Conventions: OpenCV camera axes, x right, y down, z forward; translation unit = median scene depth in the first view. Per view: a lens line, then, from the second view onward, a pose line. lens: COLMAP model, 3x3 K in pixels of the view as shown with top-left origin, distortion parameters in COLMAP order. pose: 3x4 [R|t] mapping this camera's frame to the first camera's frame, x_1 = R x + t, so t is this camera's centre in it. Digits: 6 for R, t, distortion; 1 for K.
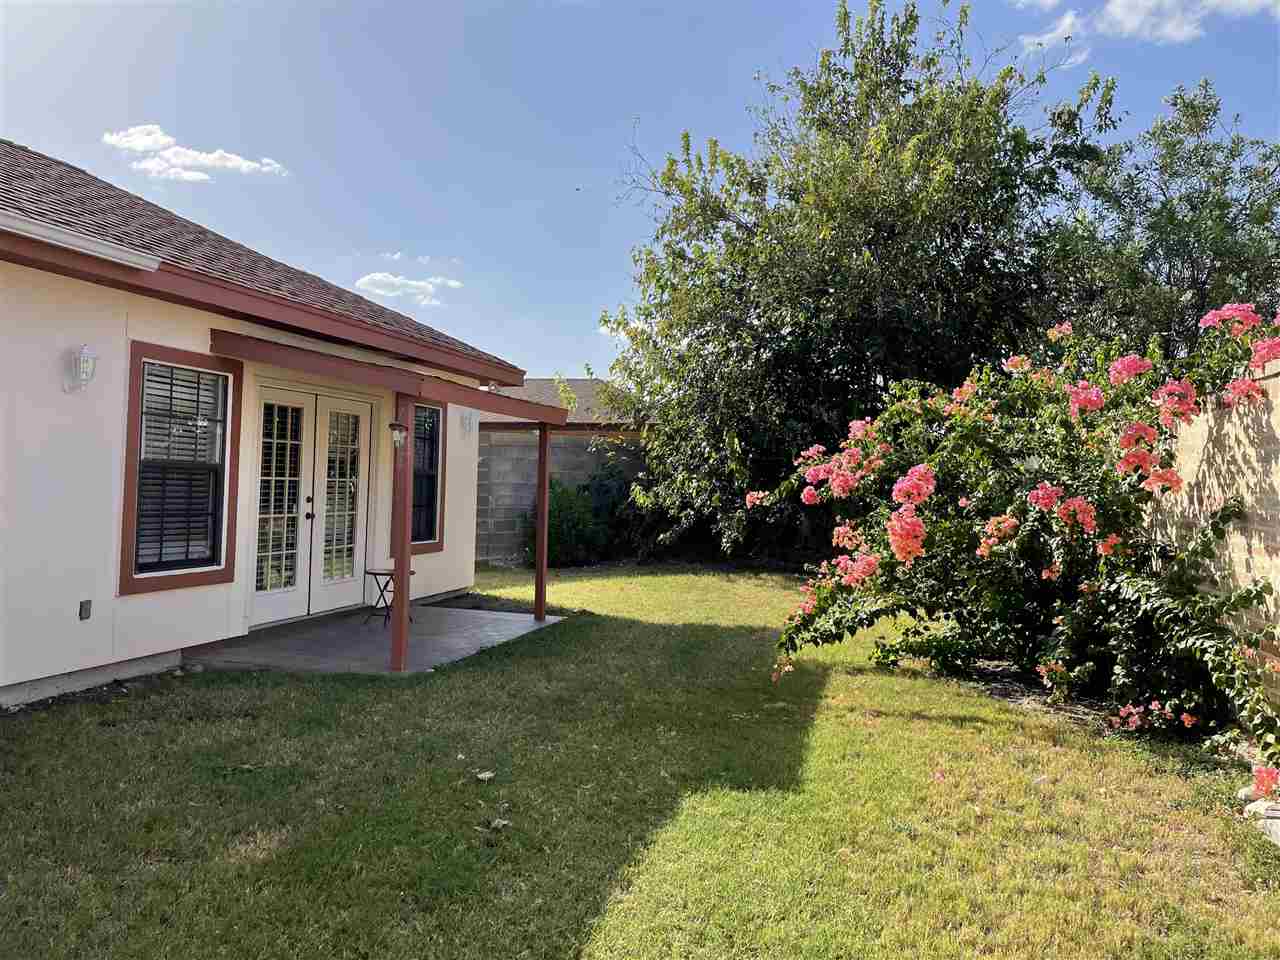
lens RADIAL K [[966.5, 0, 644.6], [0, 966.5, 471.2], [0, 0, 1]] dist [0.106470, -0.140919]
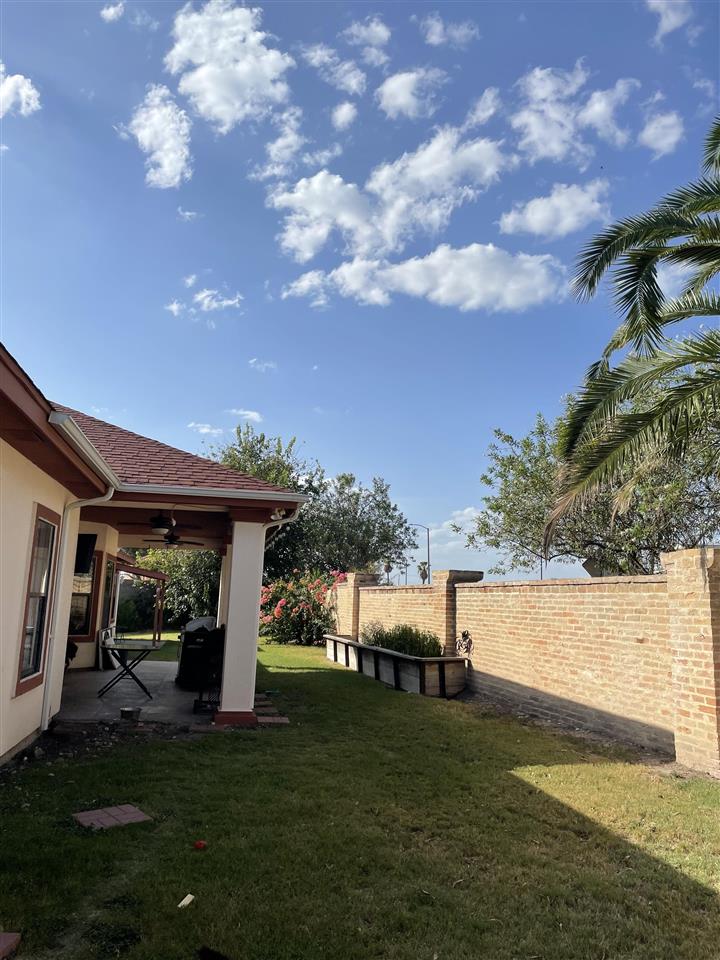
lens RADIAL K [[724.9, 0, 358.4], [0, 724.9, 476.8], [0, 0, 1]] dist [0.106470, -0.140919]
pose [[0.886486, 0.091143, 0.453692, -0.902743], [-0.021717, 0.987526, -0.155951, -0.039178], [-0.462246, 0.128395, 0.877407, -2.052150]]
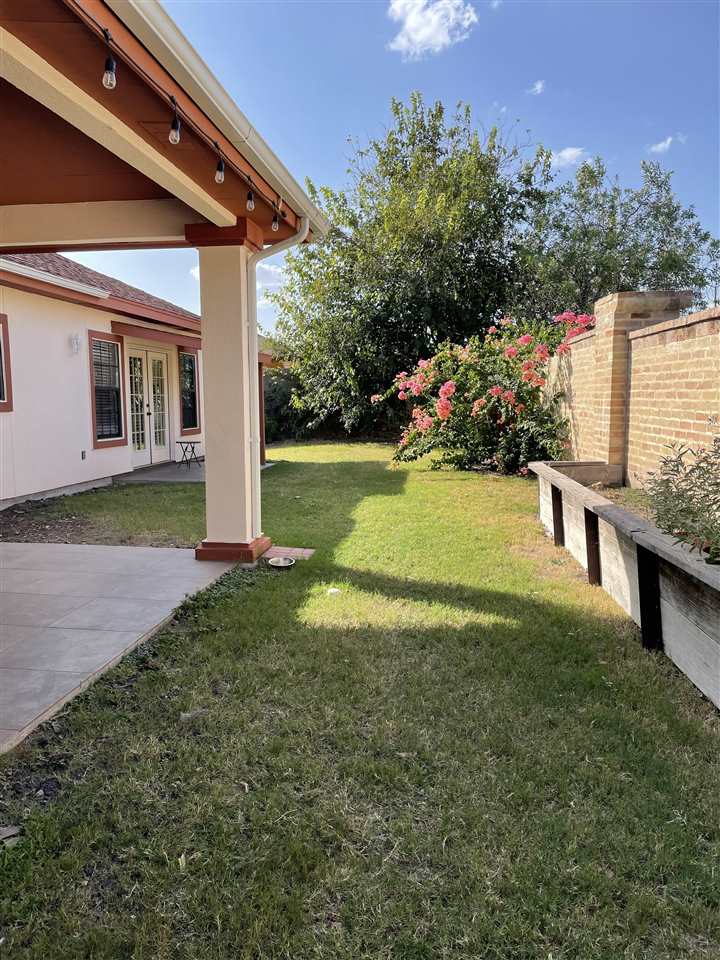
lens RADIAL K [[724.9, 0, 358.4], [0, 724.9, 476.8], [0, 0, 1]] dist [0.106470, -0.140919]
pose [[0.988218, -0.045836, 0.146030, -0.171303], [0.027830, 0.992011, 0.123044, 0.002823], [-0.150503, -0.117530, 0.981598, -0.609275]]
